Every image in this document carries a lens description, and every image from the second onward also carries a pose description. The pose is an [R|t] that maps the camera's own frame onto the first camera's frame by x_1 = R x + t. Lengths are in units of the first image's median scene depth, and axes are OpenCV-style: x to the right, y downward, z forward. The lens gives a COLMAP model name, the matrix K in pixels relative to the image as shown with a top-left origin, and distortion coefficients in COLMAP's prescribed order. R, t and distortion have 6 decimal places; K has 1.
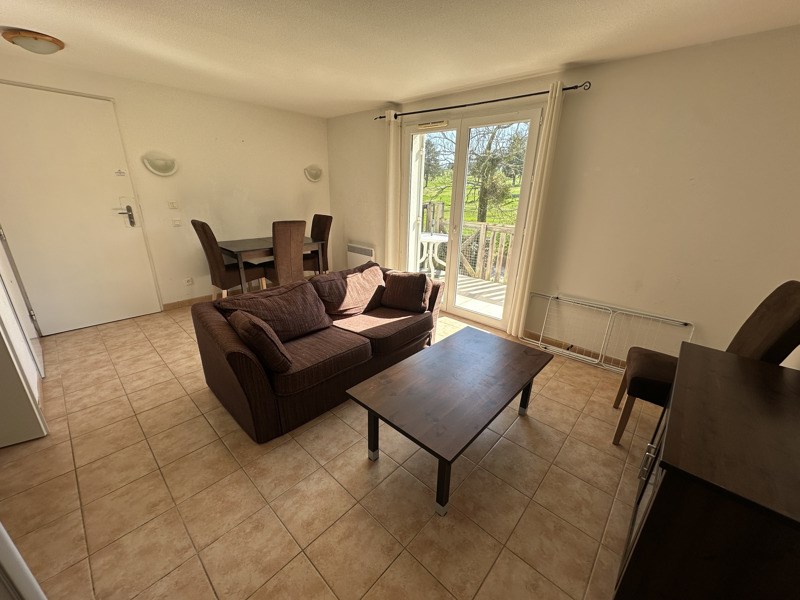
lens RADIAL K [[318.2, 0, 400.8], [0, 318.2, 301.1], [0, 0, 1]] dist [-0.000748, -0.000093]
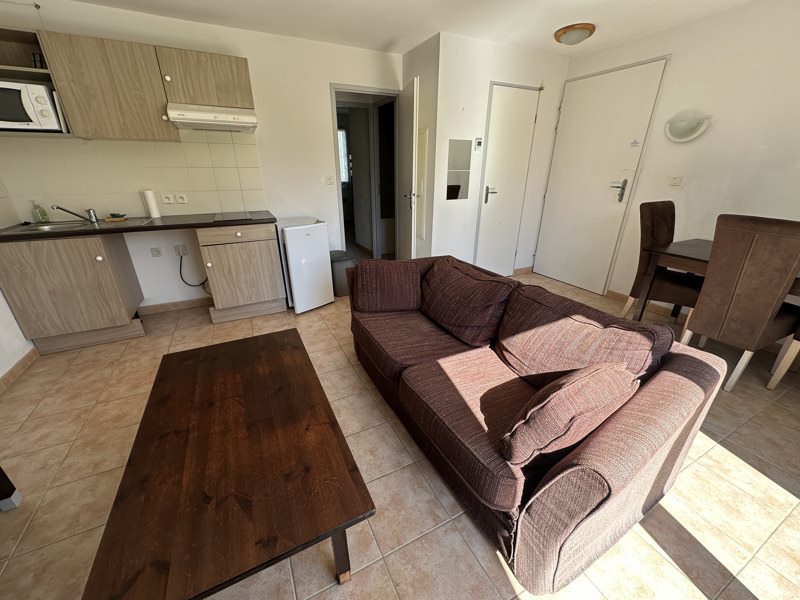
lens RADIAL K [[318.2, 0, 400.8], [0, 318.2, 301.1], [0, 0, 1]] dist [-0.000748, -0.000093]
pose [[-0.352290, 0.338151, -0.872666, 0.335513], [-0.318342, 0.833547, 0.451506, -0.220122], [0.880085, 0.436867, -0.186003, 0.772697]]
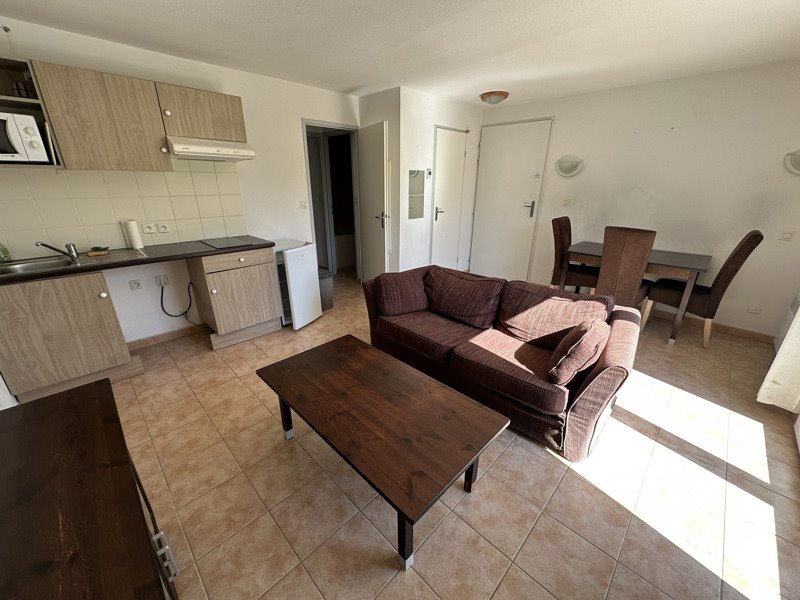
lens RADIAL K [[318.2, 0, 400.8], [0, 318.2, 301.1], [0, 0, 1]] dist [-0.000748, -0.000093]
pose [[-0.038753, 0.328850, -0.943587, 0.539508], [-0.336777, 0.884751, 0.322176, -0.180258], [0.940787, 0.330264, 0.076462, 0.545286]]
